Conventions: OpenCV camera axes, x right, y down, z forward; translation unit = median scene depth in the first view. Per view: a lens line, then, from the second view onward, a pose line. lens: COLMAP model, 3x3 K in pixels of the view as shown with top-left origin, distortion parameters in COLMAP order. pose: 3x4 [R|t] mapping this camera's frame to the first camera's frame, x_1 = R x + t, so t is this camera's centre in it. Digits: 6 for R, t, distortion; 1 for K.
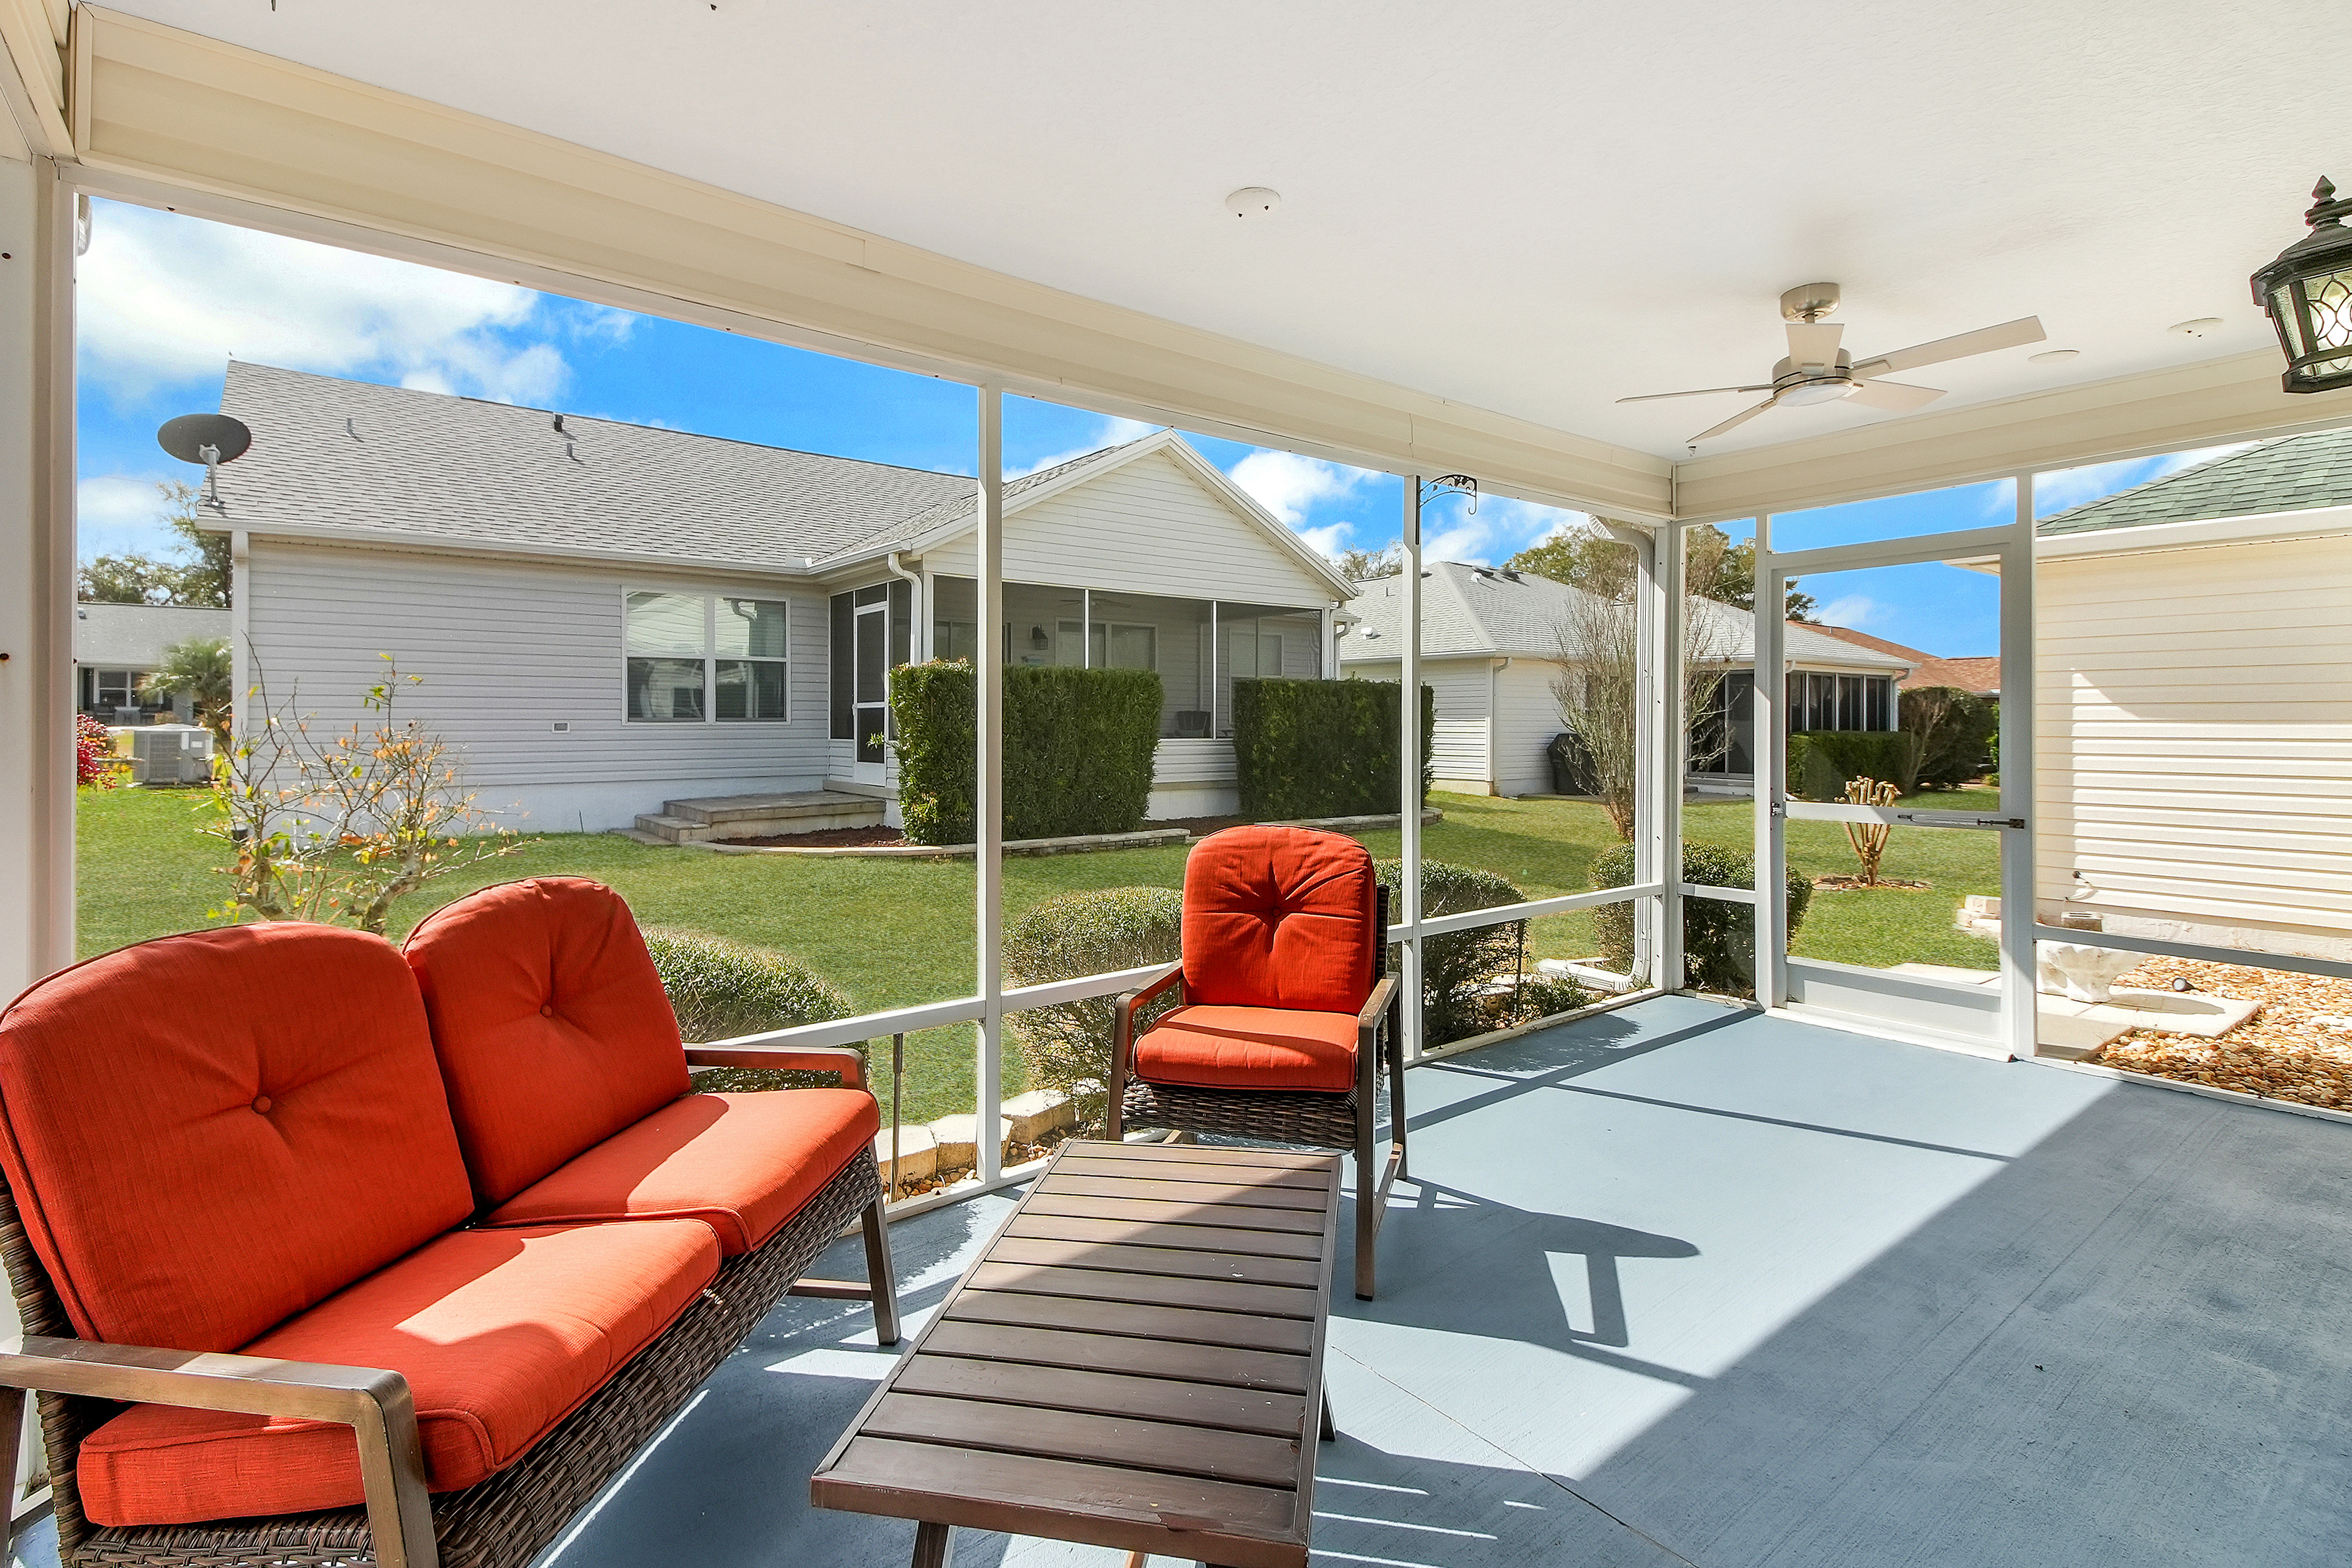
lens RADIAL K [[1008.7, 0, 1166.0], [0, 1008.7, 732.5], [0, 0, 1]] dist [0.048589, -0.021048]
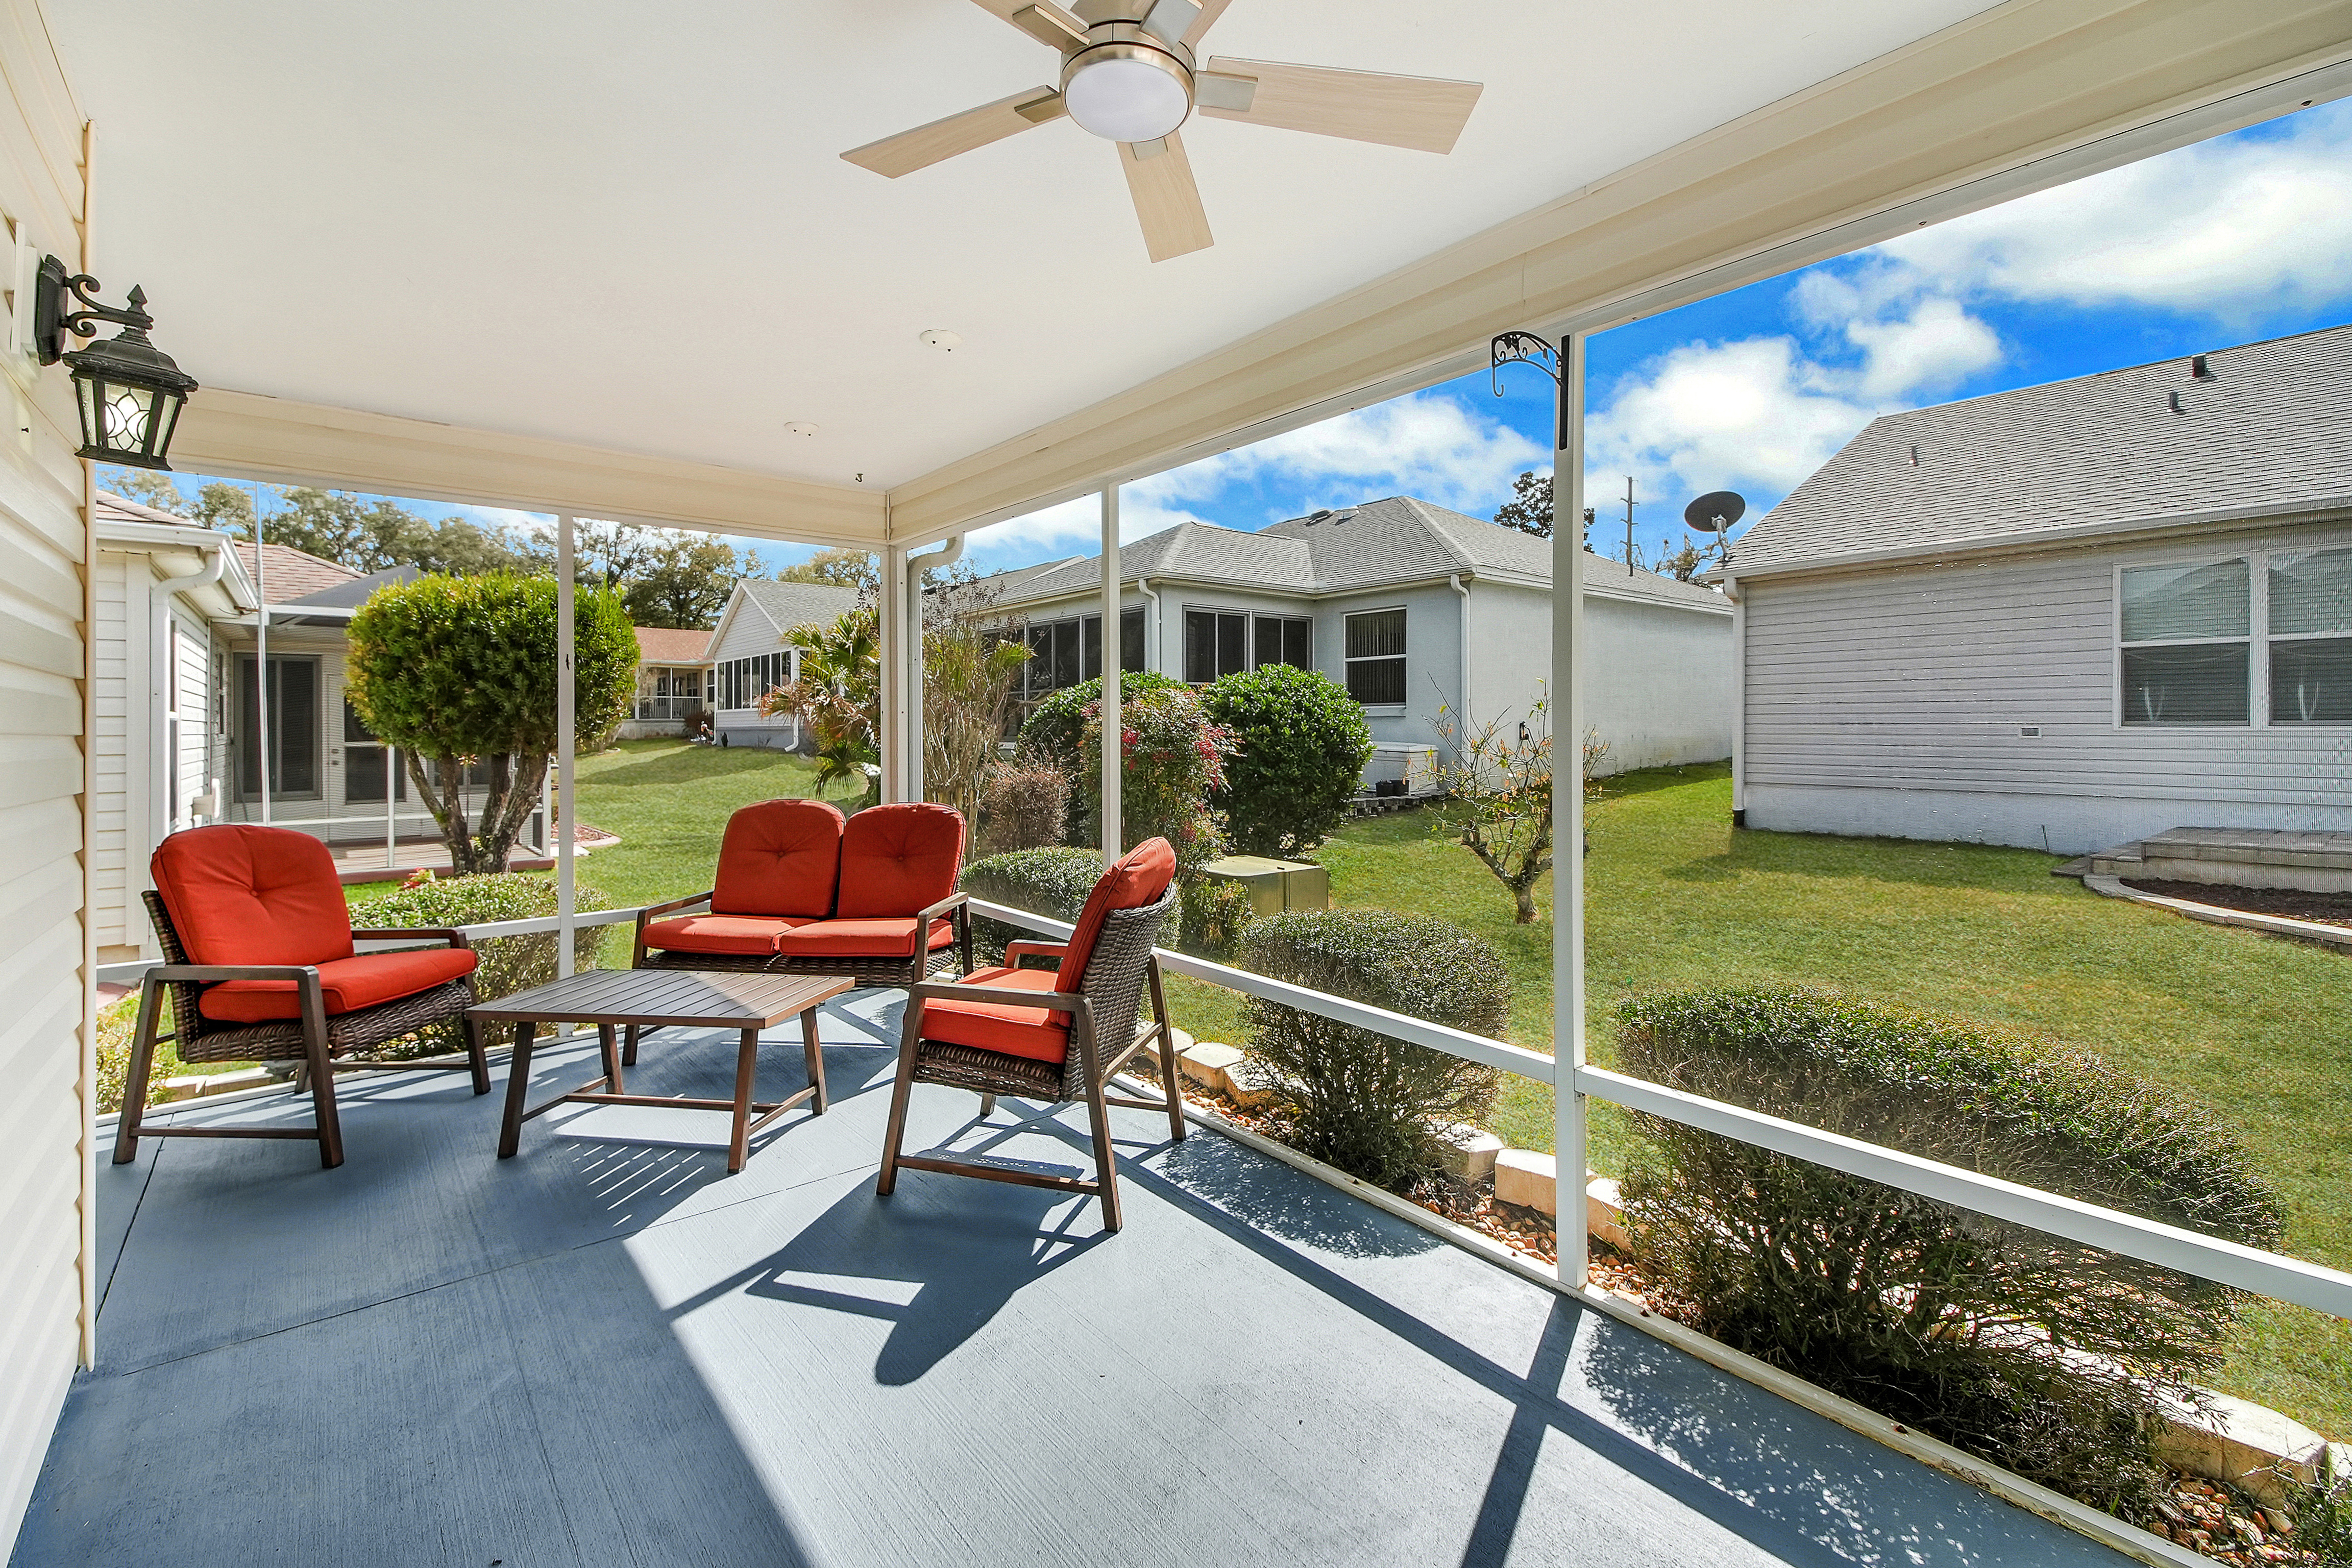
lens RADIAL K [[1008.7, 0, 1166.0], [0, 1008.7, 732.5], [0, 0, 1]] dist [0.048589, -0.021048]
pose [[0.037024, -0.015339, -0.999197, 1.181765], [0.004395, 0.999875, -0.015187, 0.022005], [0.999305, -0.003829, 0.037087, 1.072271]]
